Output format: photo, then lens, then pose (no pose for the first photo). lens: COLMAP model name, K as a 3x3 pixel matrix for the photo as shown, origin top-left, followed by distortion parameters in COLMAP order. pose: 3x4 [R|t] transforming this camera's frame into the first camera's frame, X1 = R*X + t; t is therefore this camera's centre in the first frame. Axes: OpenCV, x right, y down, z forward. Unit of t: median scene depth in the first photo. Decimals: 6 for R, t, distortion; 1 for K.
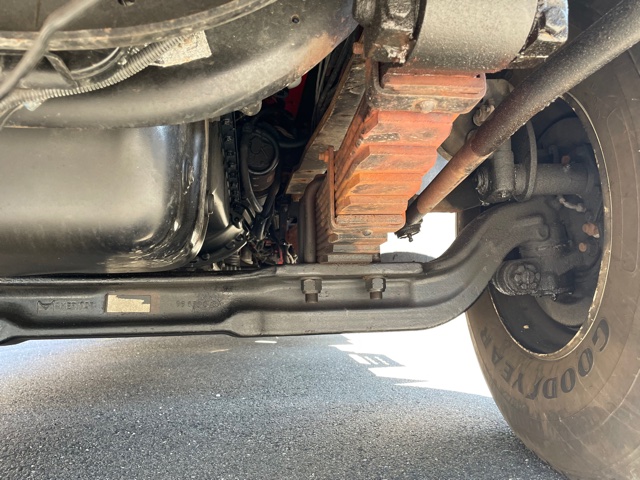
lens RADIAL K [[483.4, 0, 321.4], [0, 483.4, 238.5], [0, 0, 1]] dist [0.068357, -0.090773]
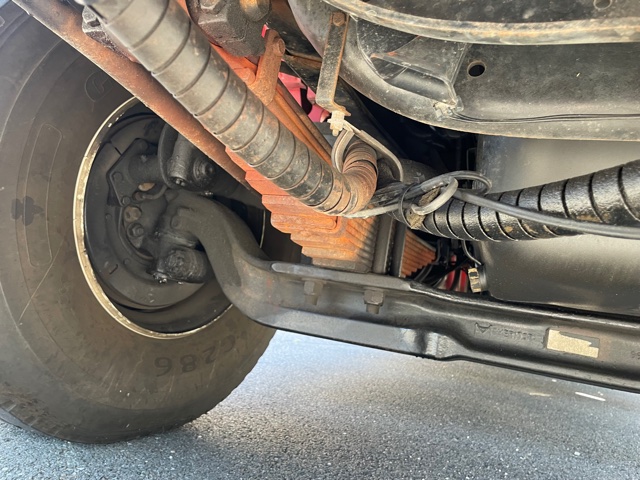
lens RADIAL K [[483.4, 0, 319.6], [0, 483.4, 239.7], [0, 0, 1]] dist [0.068357, -0.090773]
pose [[0.855401, 0.092627, -0.509617, -0.231115], [-0.114218, 0.993393, -0.011160, 0.004992], [0.505216, 0.067754, 0.860329, -0.014176]]
